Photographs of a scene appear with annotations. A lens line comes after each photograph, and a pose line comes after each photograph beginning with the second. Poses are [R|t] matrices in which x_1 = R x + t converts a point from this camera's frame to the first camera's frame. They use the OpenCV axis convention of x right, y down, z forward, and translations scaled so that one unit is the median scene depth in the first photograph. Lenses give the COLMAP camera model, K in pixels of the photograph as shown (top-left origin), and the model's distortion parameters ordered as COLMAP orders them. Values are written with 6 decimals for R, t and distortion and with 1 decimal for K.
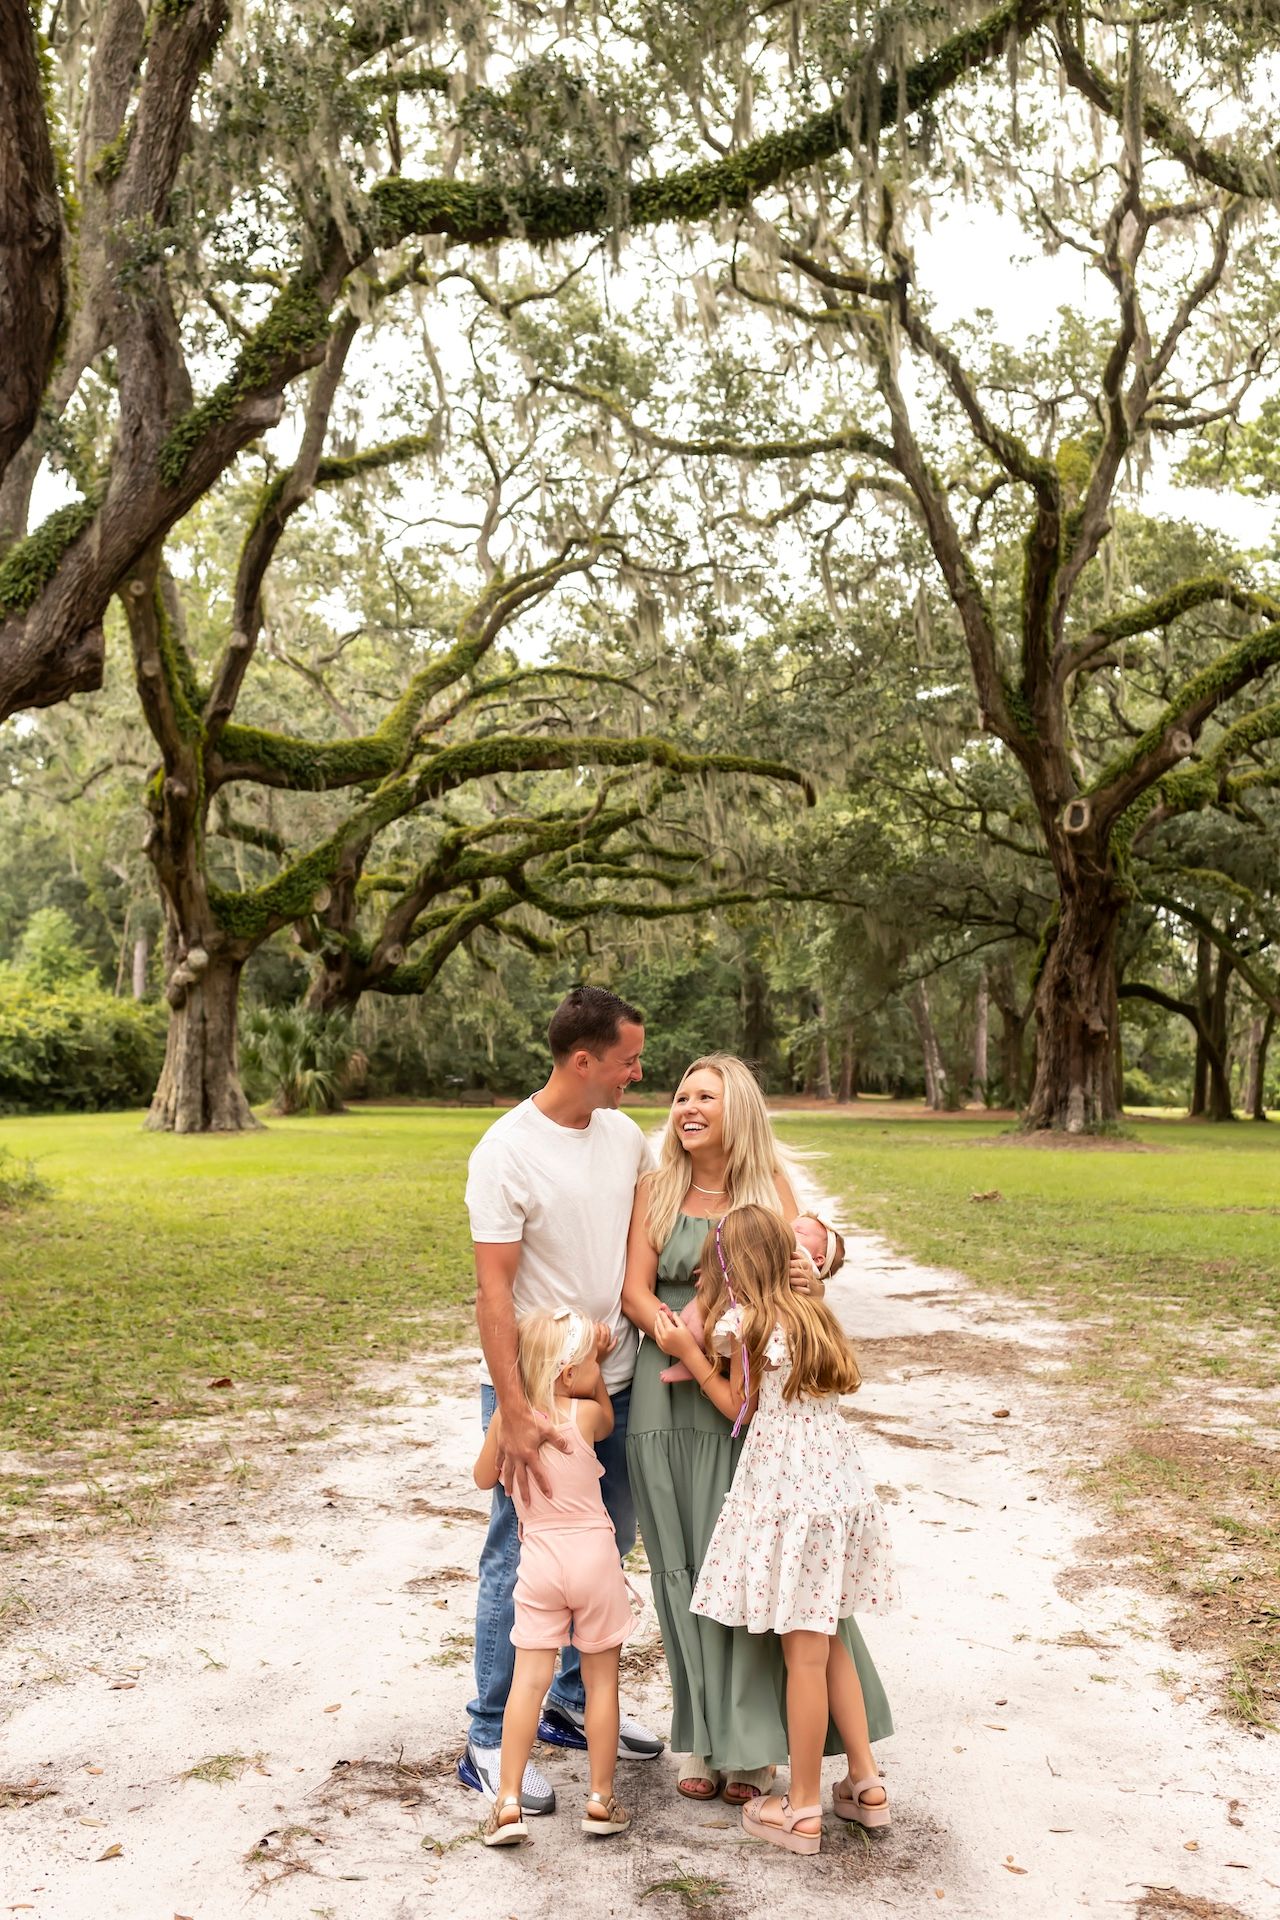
lens RADIAL K [[1947.6, 0, 612.3], [0, 1947.6, 913.8], [0, 0, 1]] dist [0.004113, -0.000365]
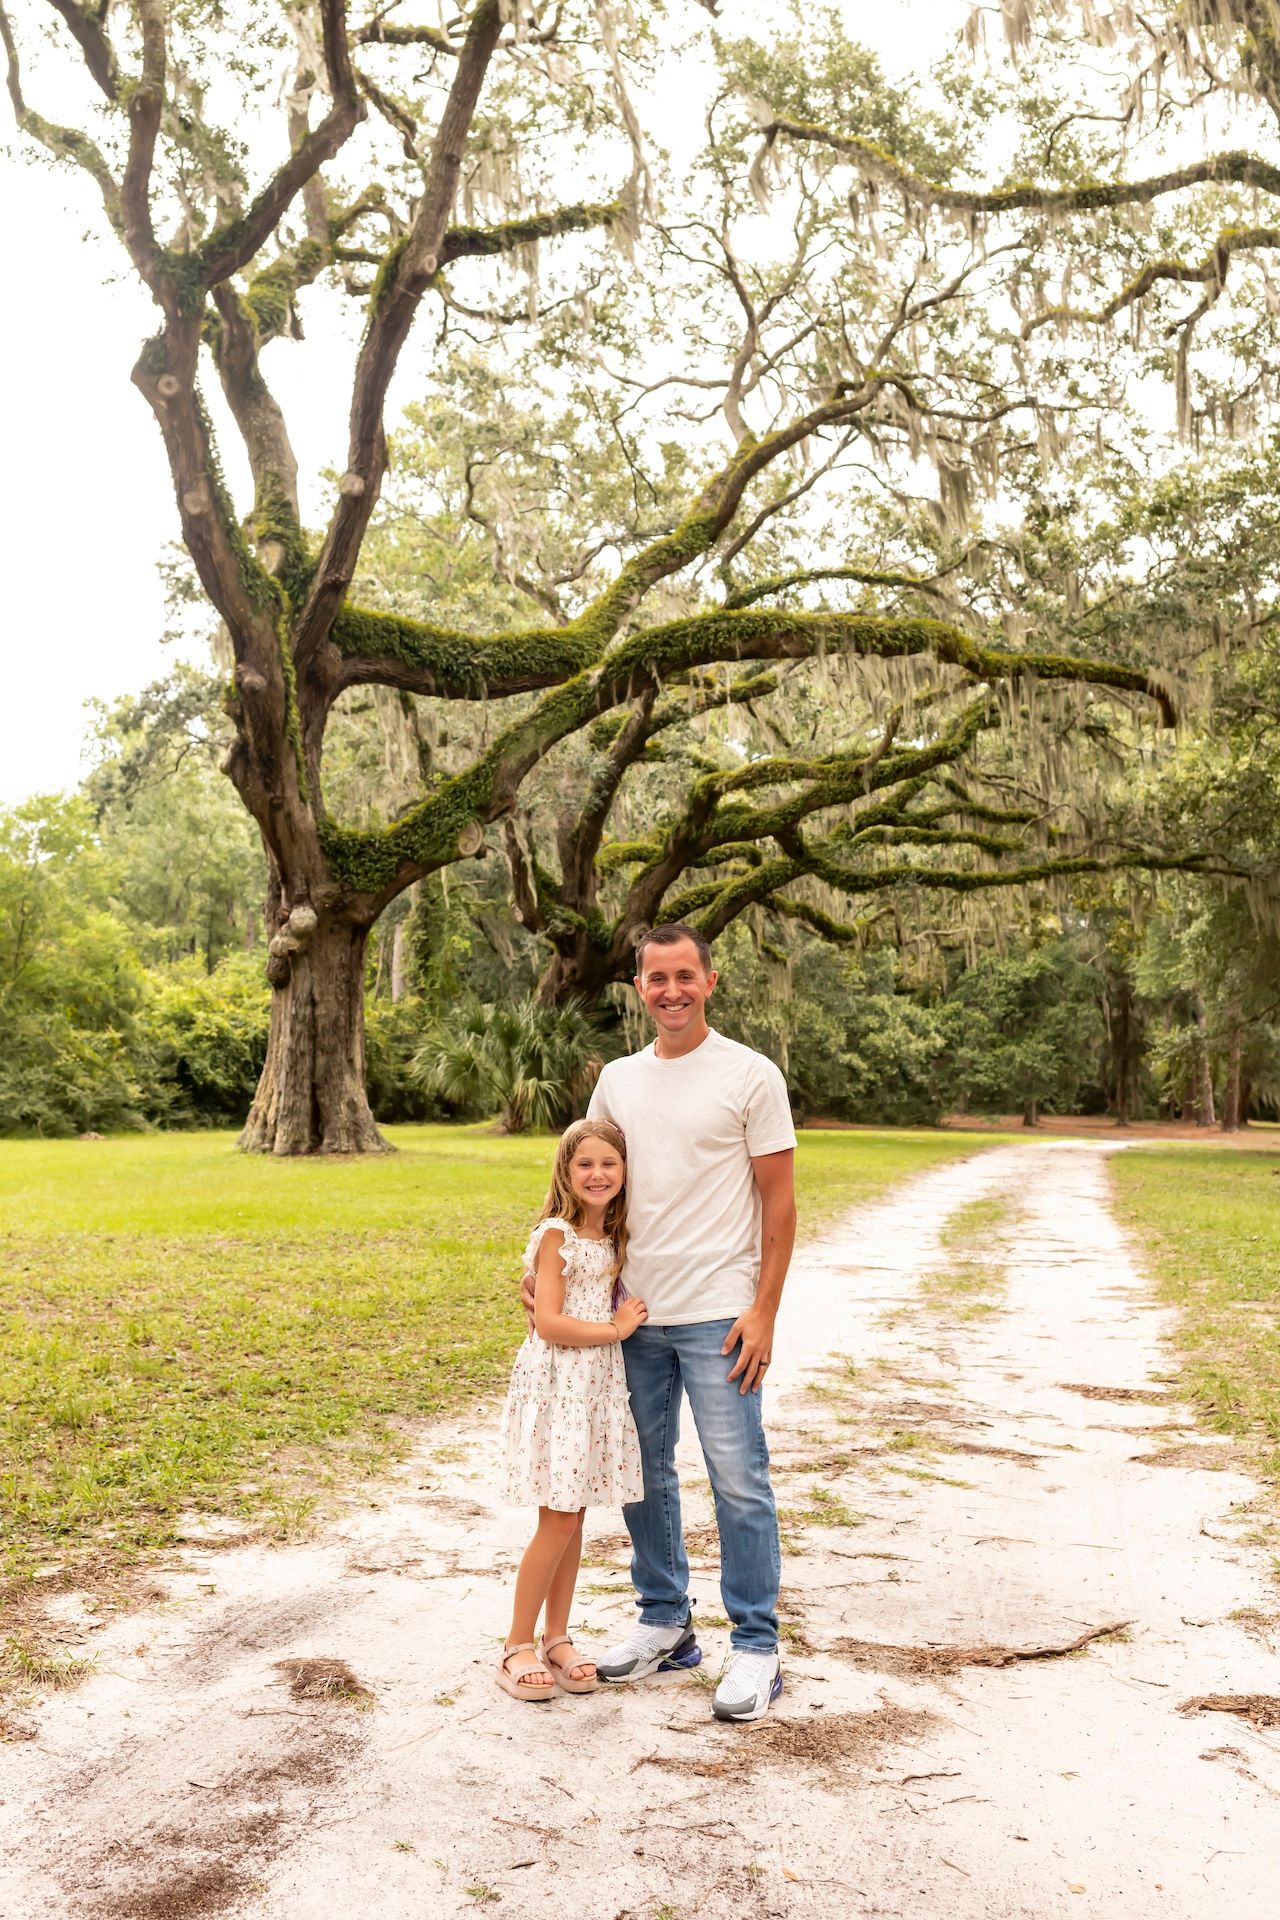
lens RADIAL K [[2006.4, 0, 601.8], [0, 2006.4, 899.7], [0, 0, 1]] dist [0.005211, -0.002176]
pose [[0.982521, -0.004332, -0.186102, 0.032274], [0.001623, 0.999891, -0.014703, 0.021431], [0.186145, 0.014144, 0.982420, 0.217233]]
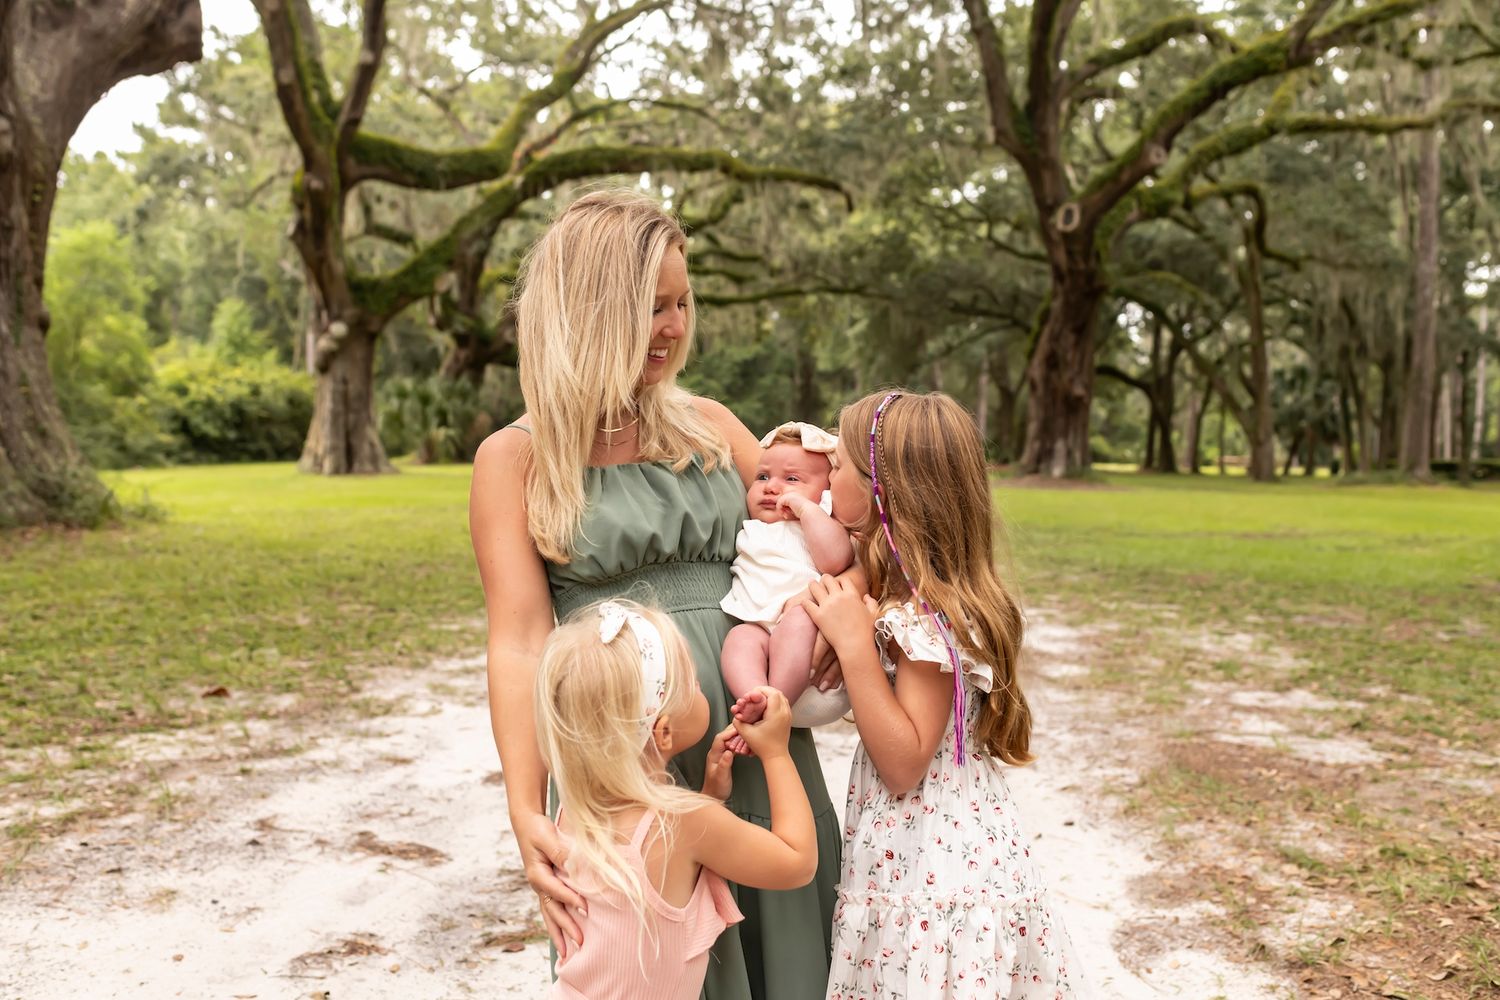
lens RADIAL K [[1497.2, 0, 758.9], [0, 1497.2, 501.7], [0, 0, 1]] dist [0.003526, -0.007273]
pose [[0.999160, 0.002110, 0.040923, 0.006576], [-0.007108, 0.992459, 0.122373, 0.010353], [-0.040356, -0.122561, 0.991640, 0.049993]]
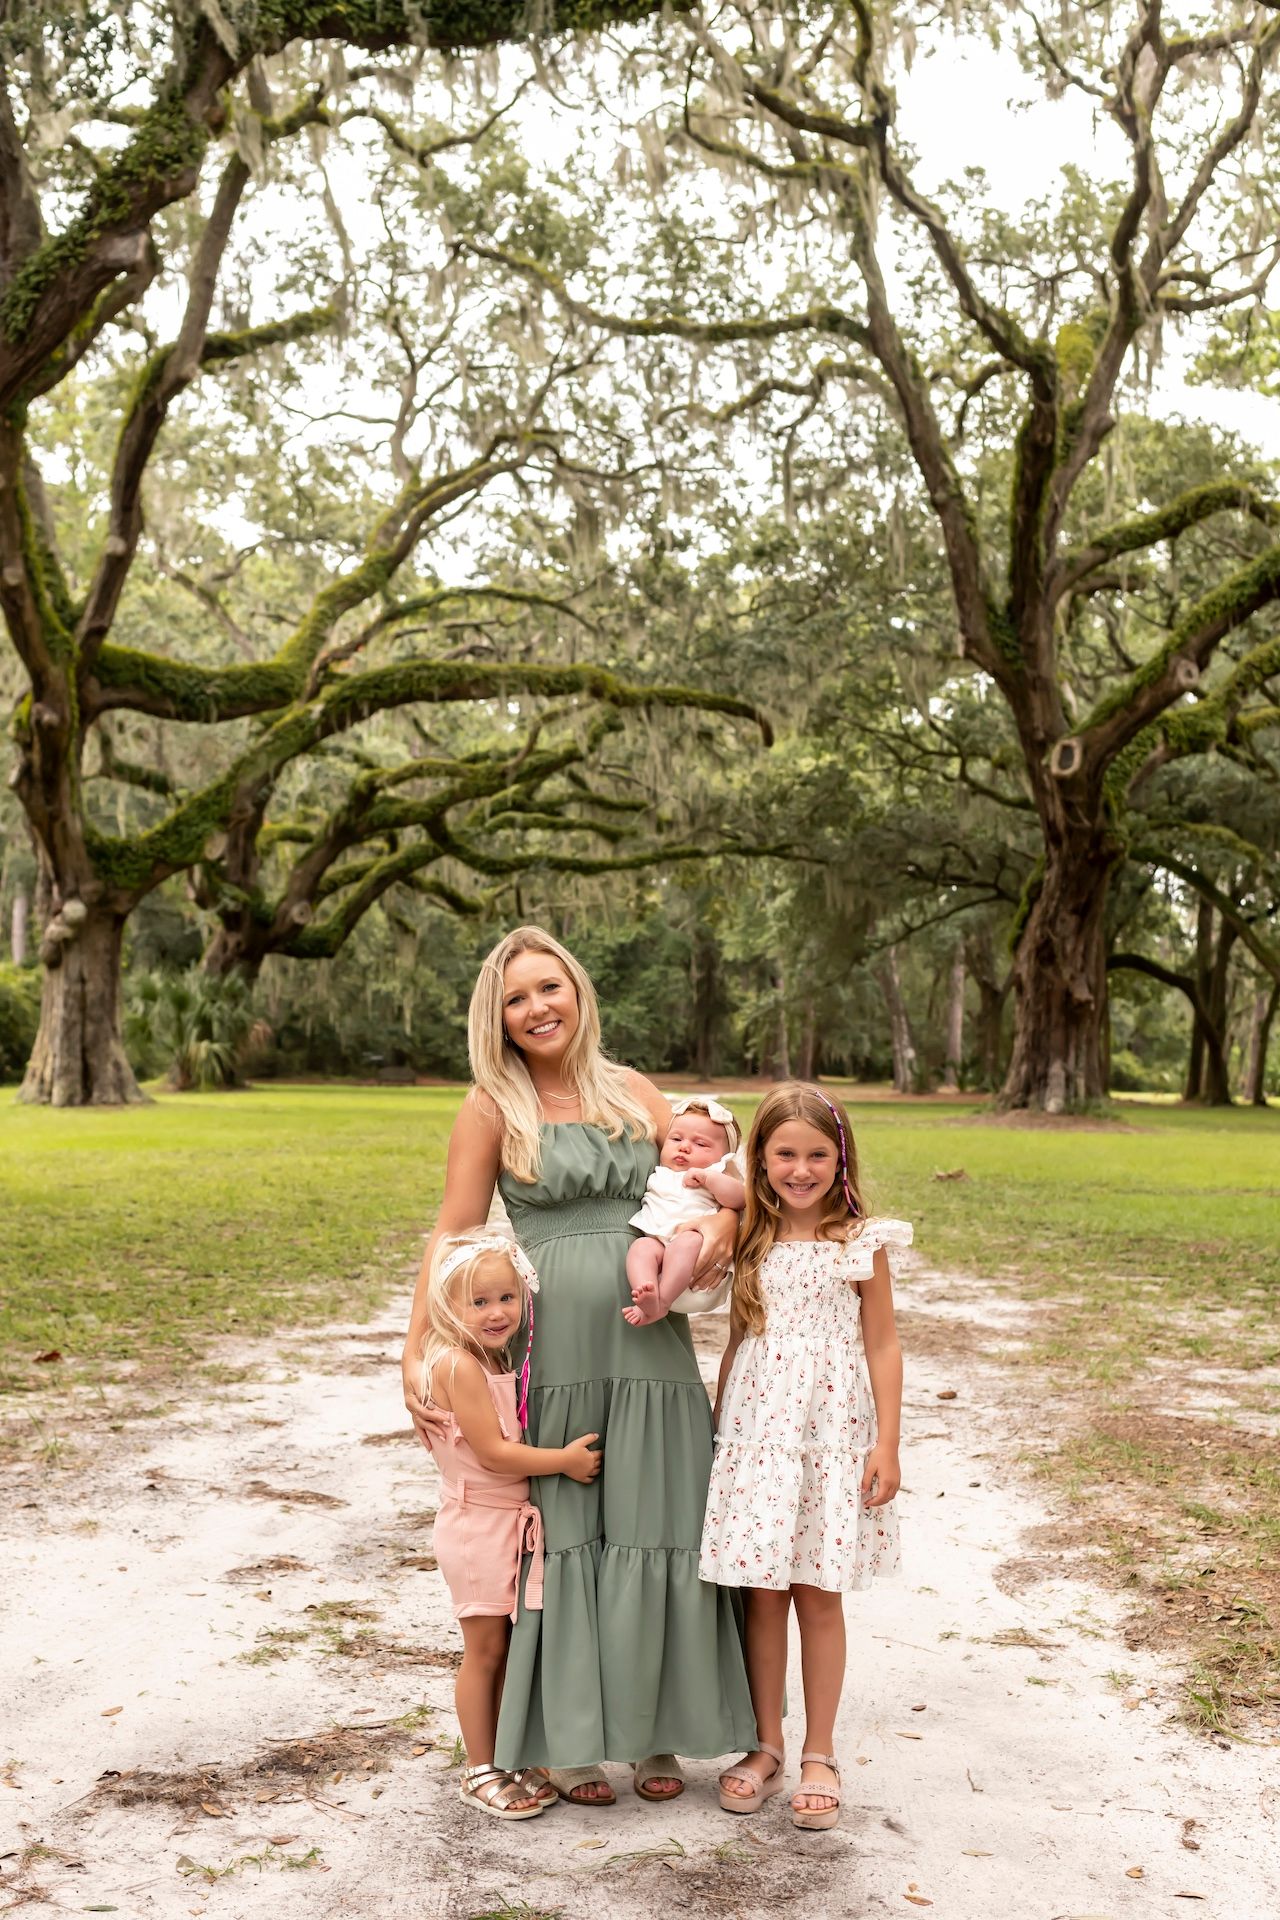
lens RADIAL K [[2152.7, 0, 569.1], [0, 2152.7, 1085.9], [0, 0, 1]] dist [-0.001822, -0.001400]
pose [[0.999945, 0.006043, 0.008540, 0.003966], [-0.006835, 0.995366, 0.095913, 0.005108], [-0.007921, -0.095966, 0.995353, 0.010702]]
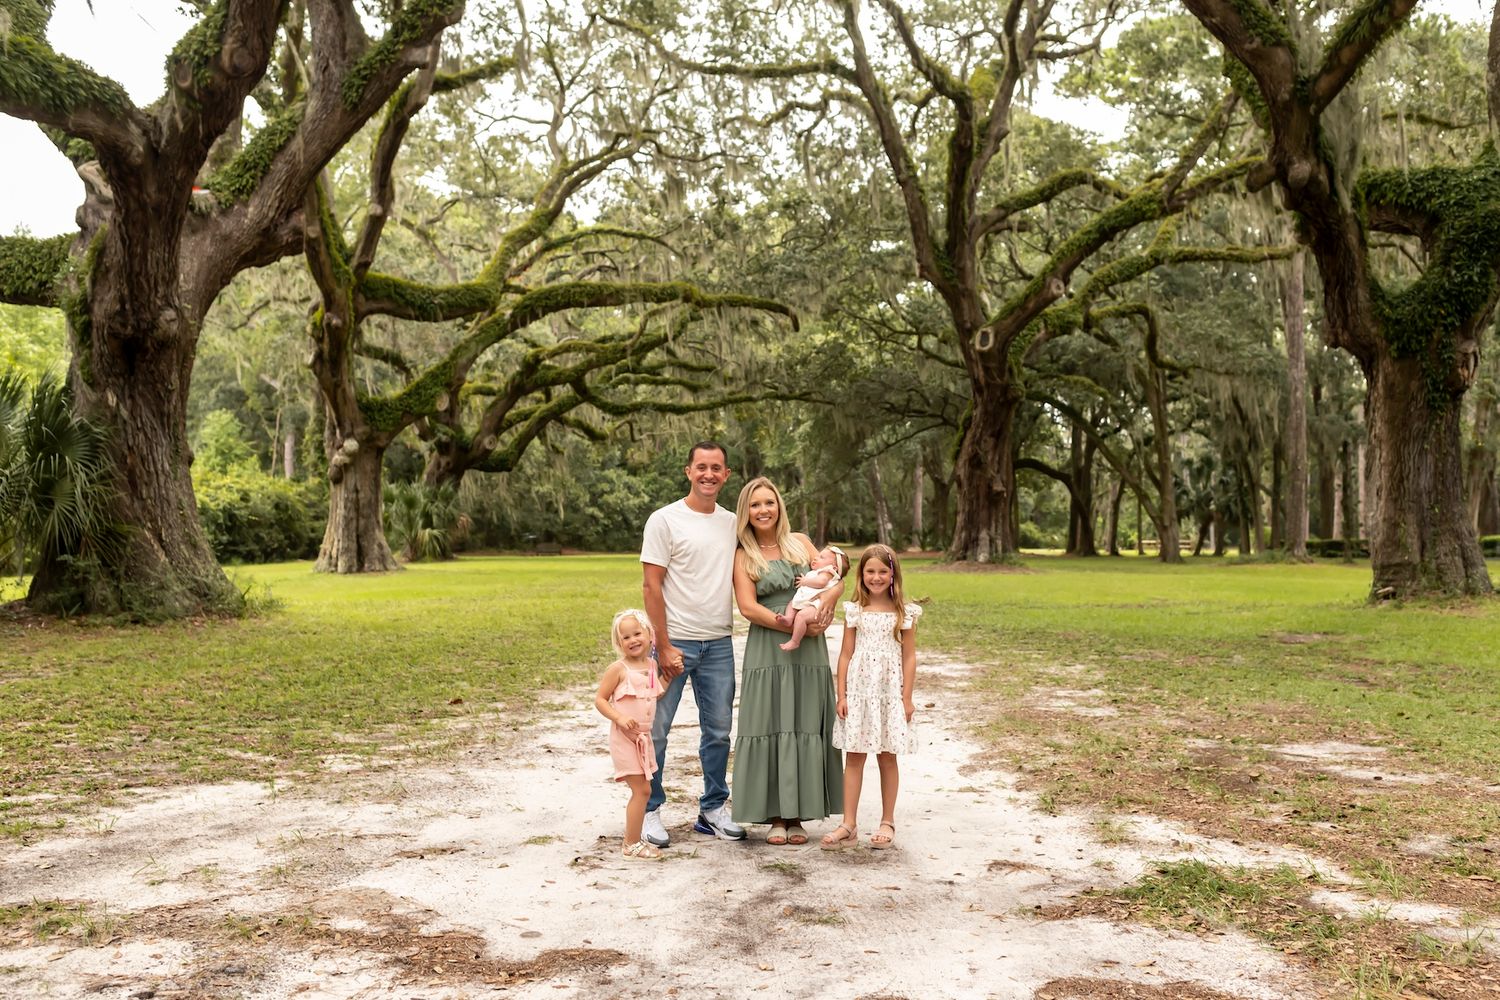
lens RADIAL K [[1470.0, 0, 781.0], [0, 1470.0, 516.2], [0, 0, 1]] dist [0.000646, 0.002704]
pose [[0.995513, -0.014389, 0.093526, -0.008078], [0.007657, 0.997379, 0.071945, 0.000139], [-0.094316, -0.070906, 0.993014, -0.042721]]
